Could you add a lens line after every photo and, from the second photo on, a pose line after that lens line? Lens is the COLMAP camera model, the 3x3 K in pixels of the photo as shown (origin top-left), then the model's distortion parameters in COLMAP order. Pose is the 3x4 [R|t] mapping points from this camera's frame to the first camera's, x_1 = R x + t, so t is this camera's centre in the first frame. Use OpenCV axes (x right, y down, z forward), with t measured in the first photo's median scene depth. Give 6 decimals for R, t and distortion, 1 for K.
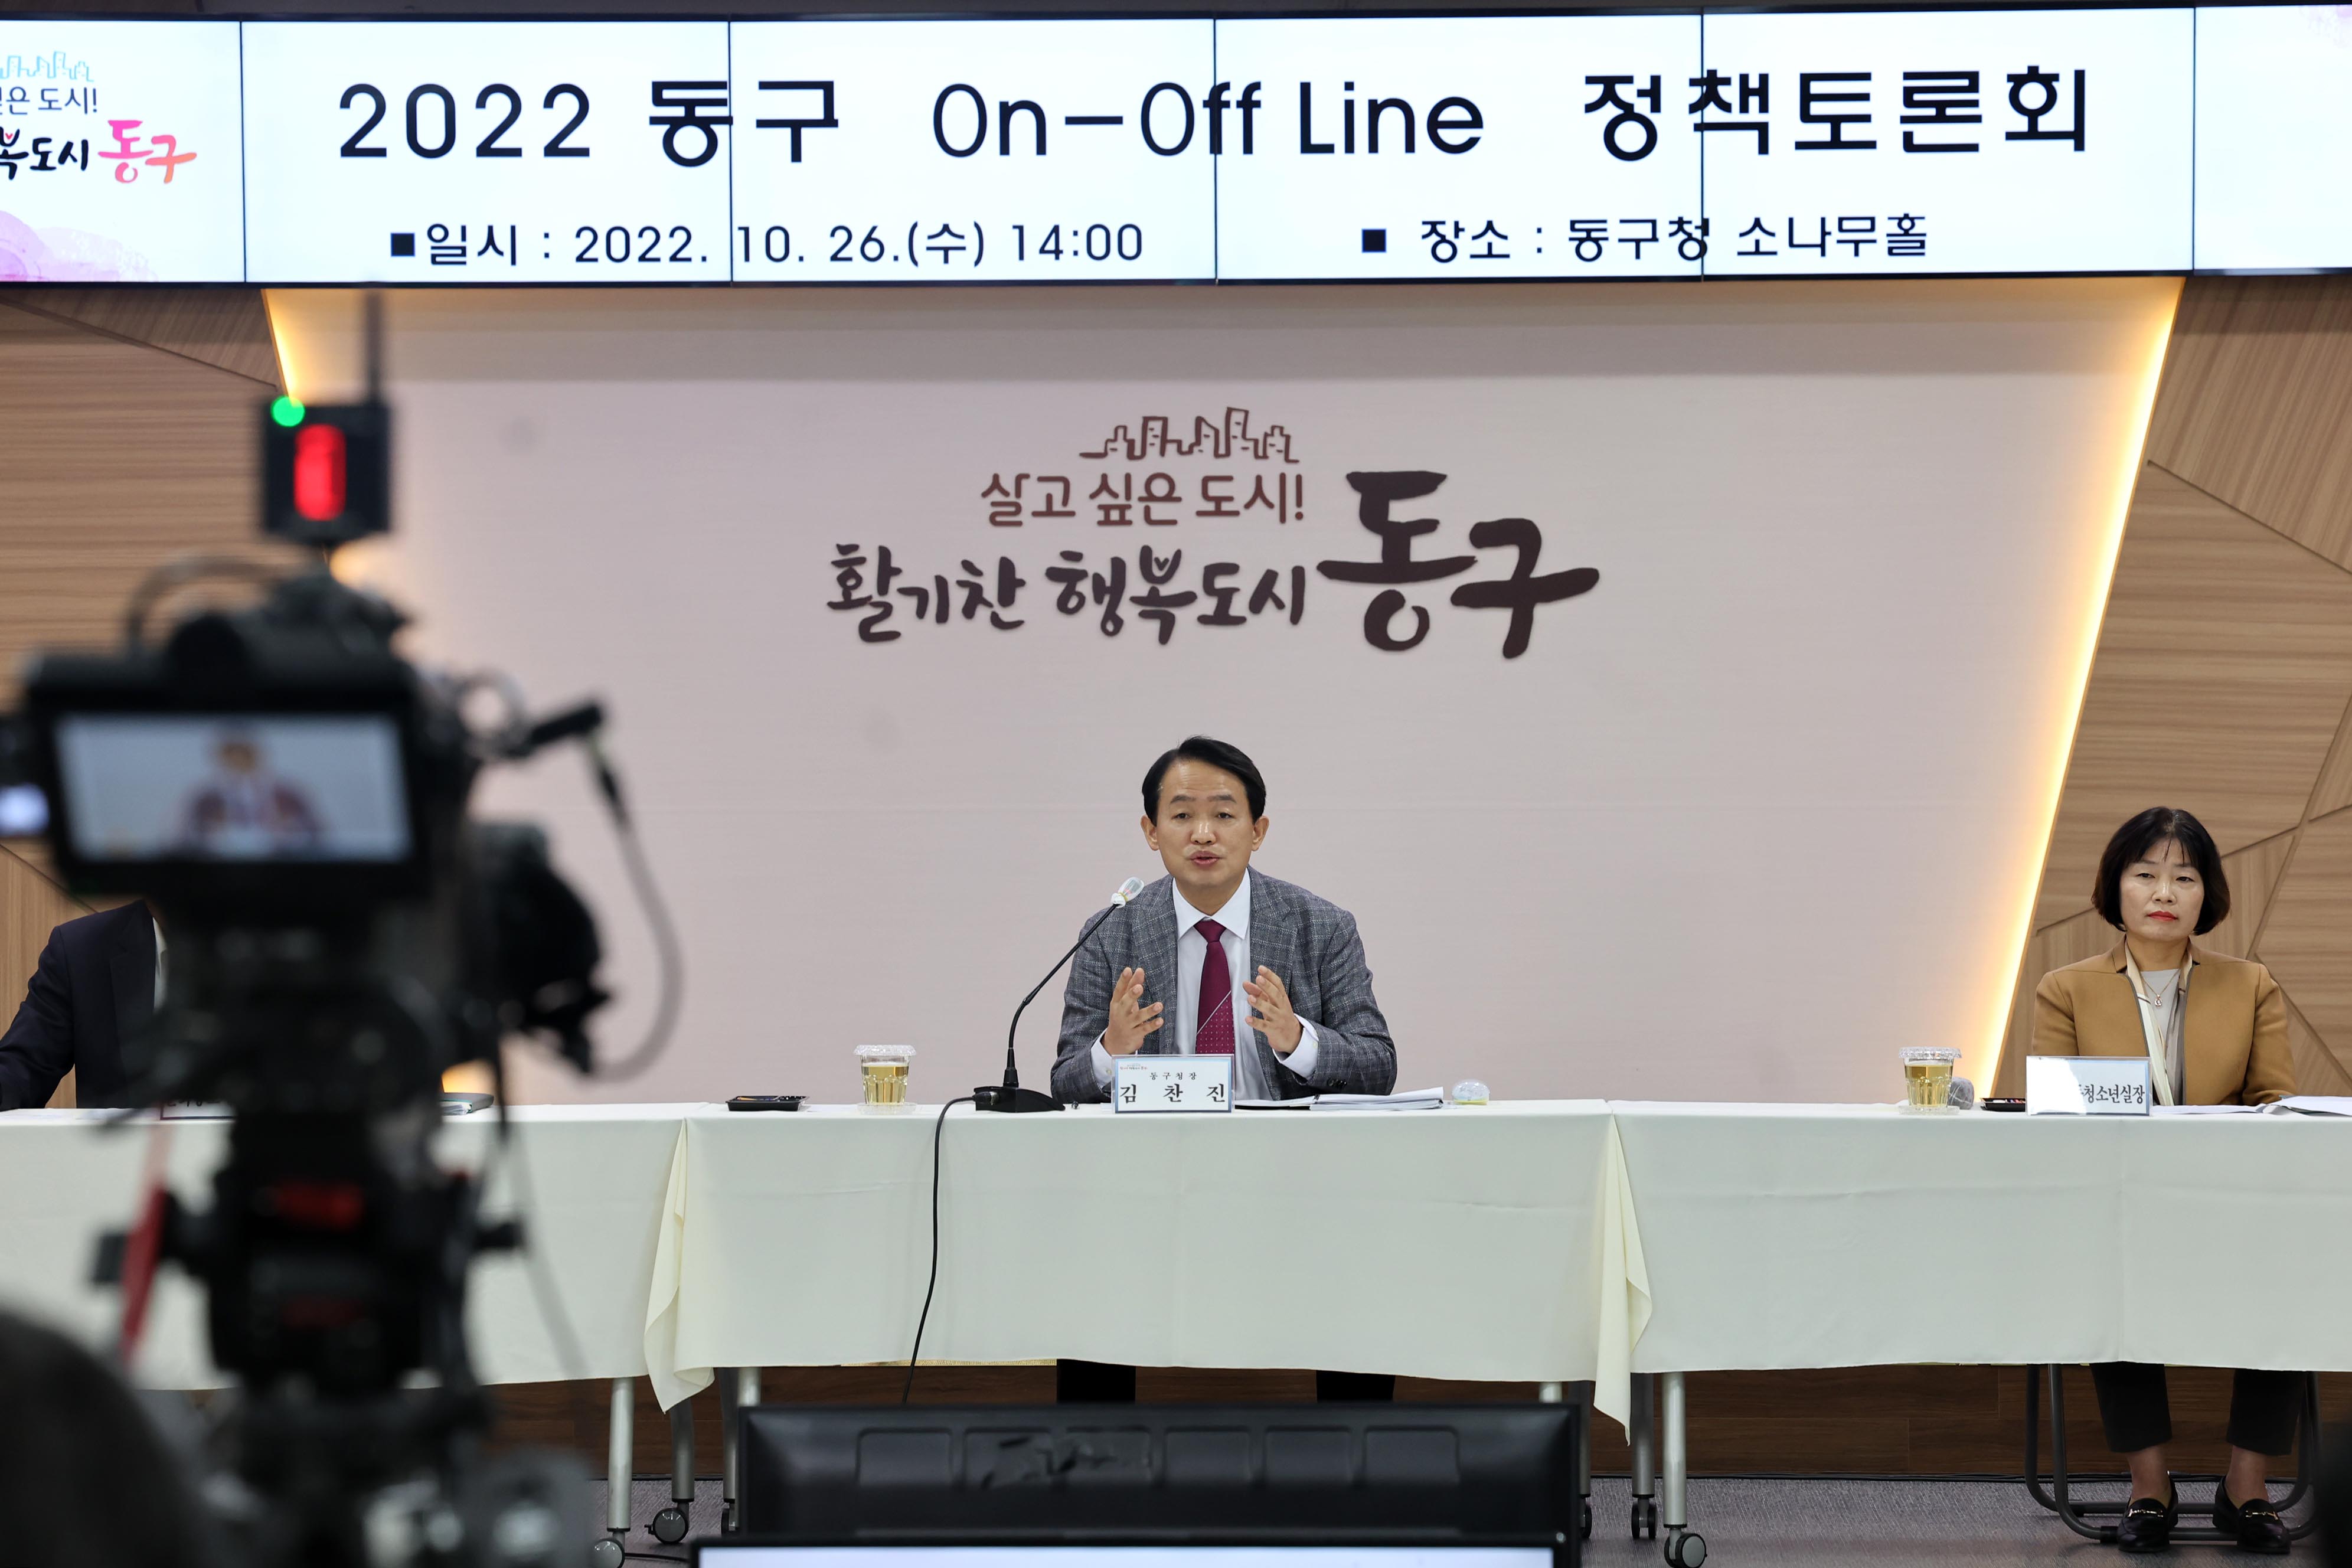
lens RADIAL K [[8246.2, 0, 1244.1], [0, 8246.2, 789.6], [0, 0, 1]] dist [0.205627, 5.139806]
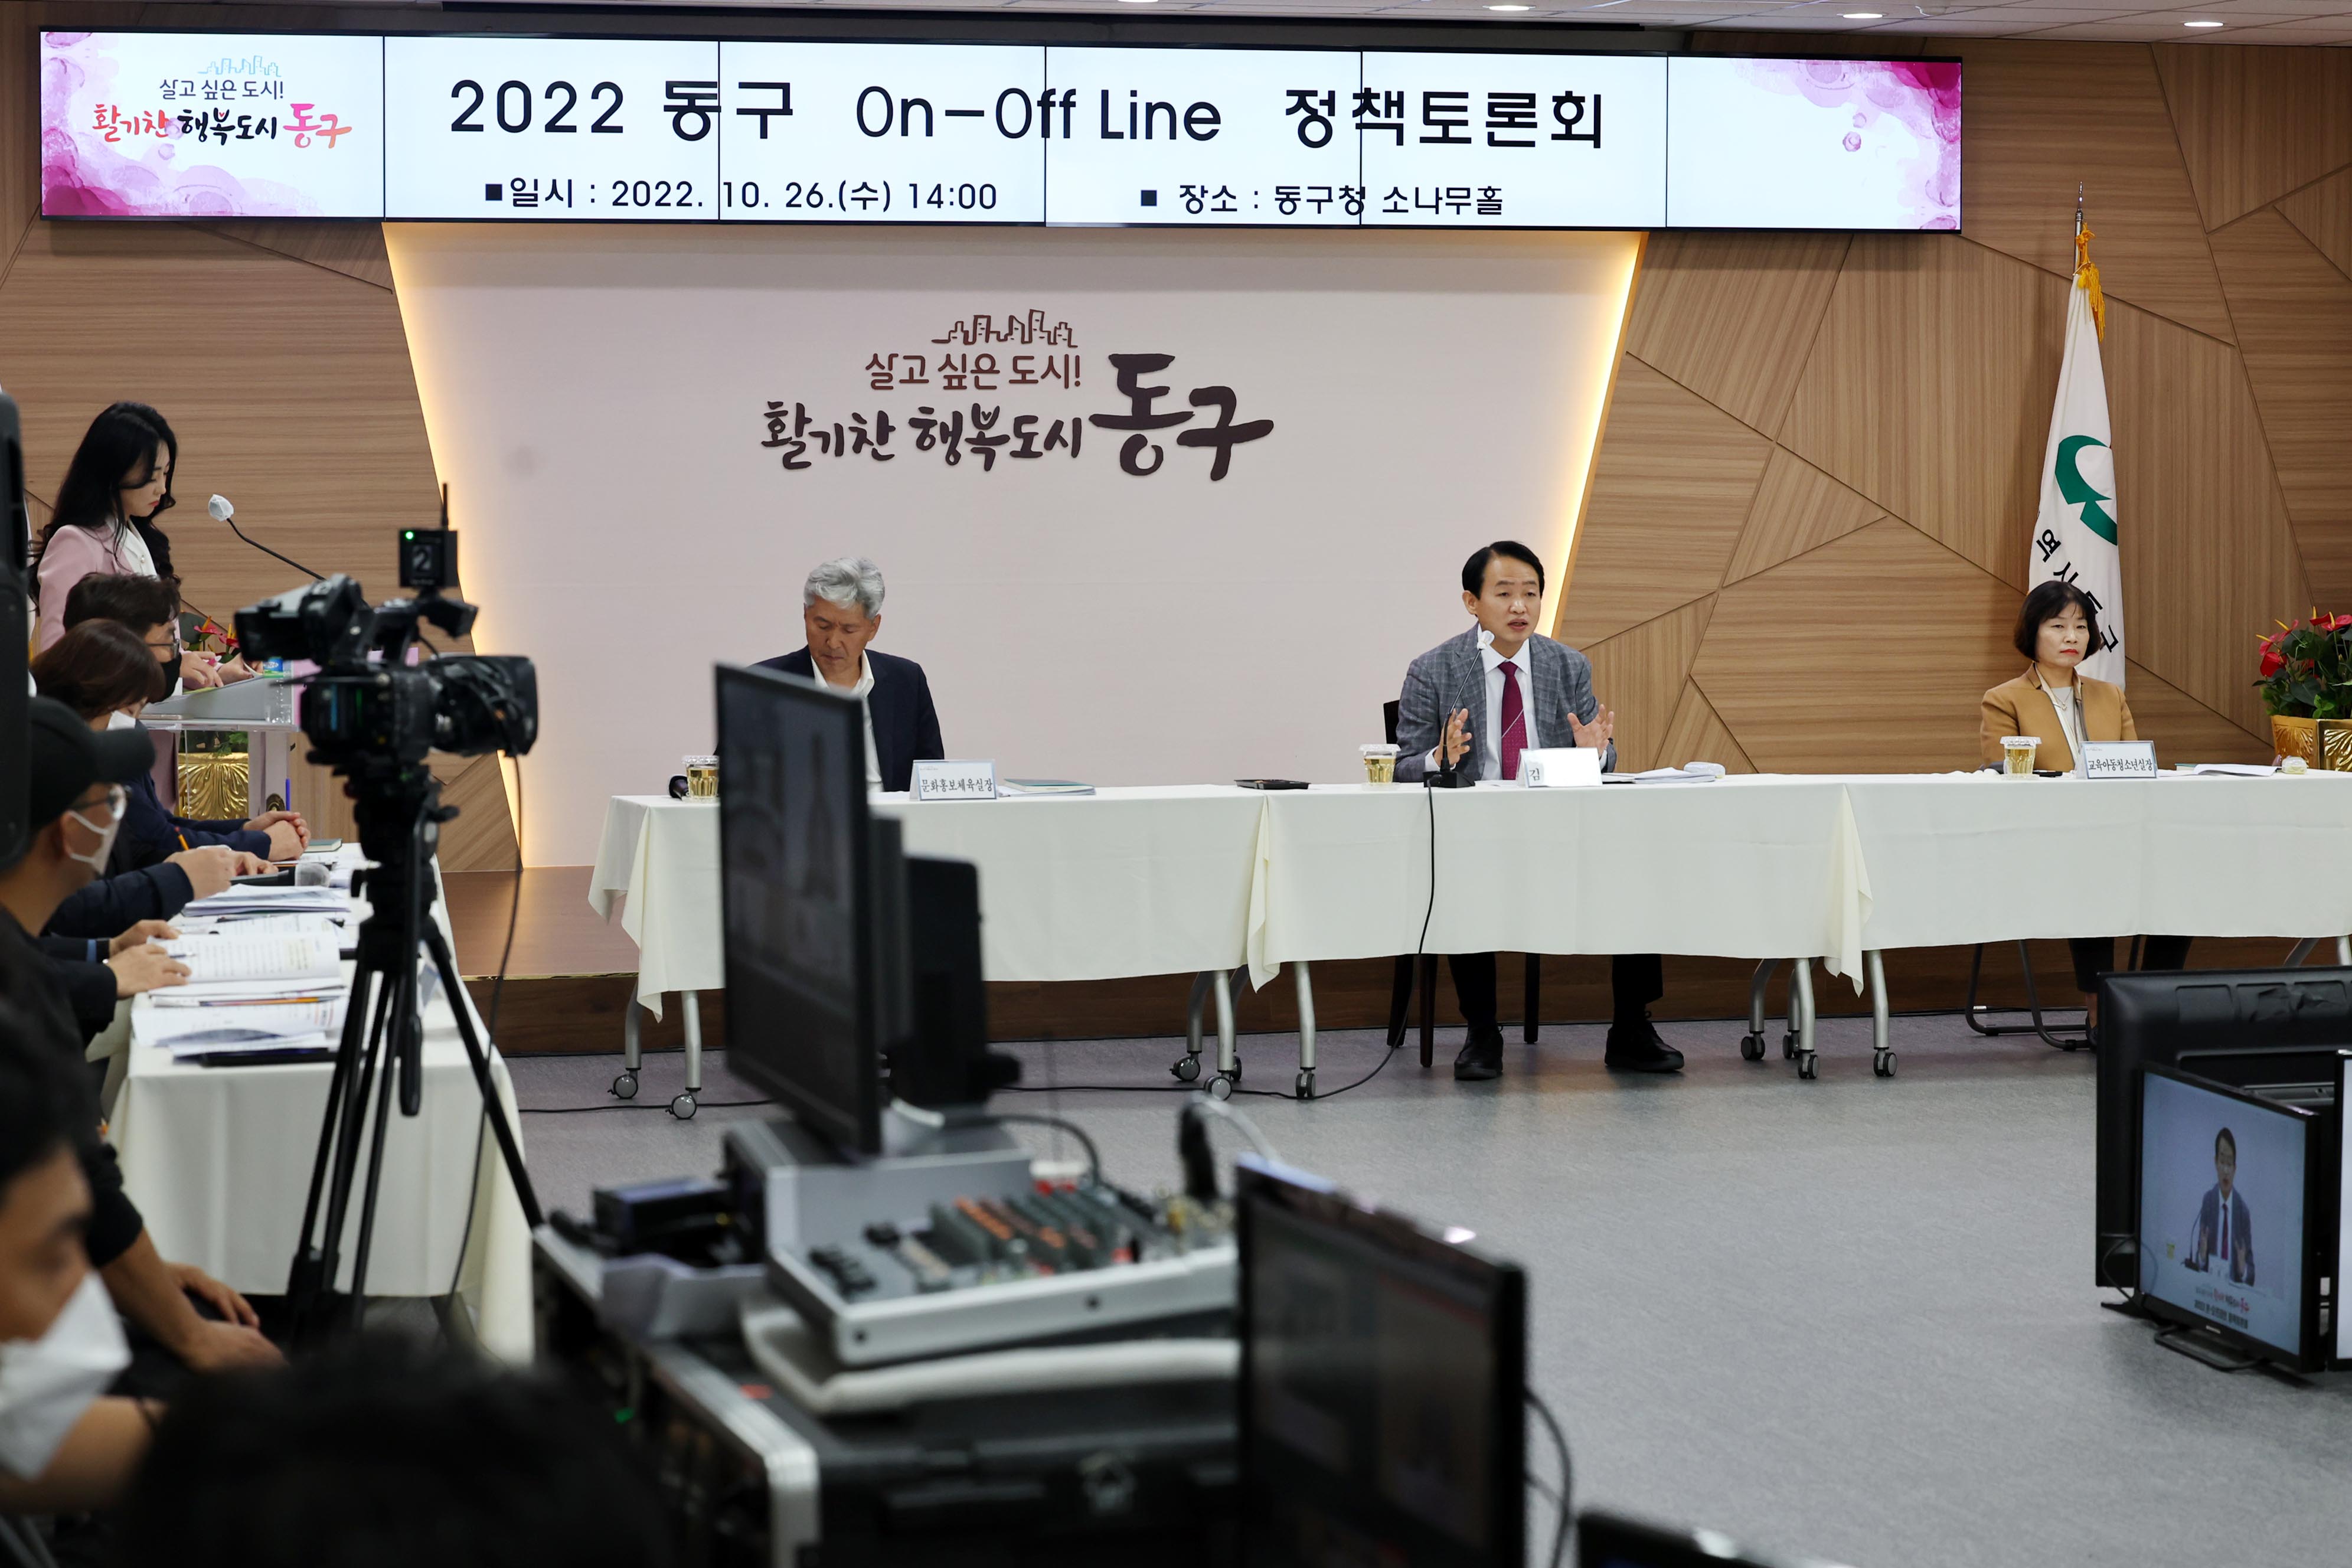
lens RADIAL K [[5784.2, 0, 1266.5], [0, 5784.2, 781.9], [0, 0, 1]] dist [-0.127039, 0.280790]
pose [[0.952299, -0.014942, 0.304801, -0.280696], [0.003077, 0.999220, 0.039373, -0.002718], [-0.305152, -0.036557, 0.951602, 0.006058]]
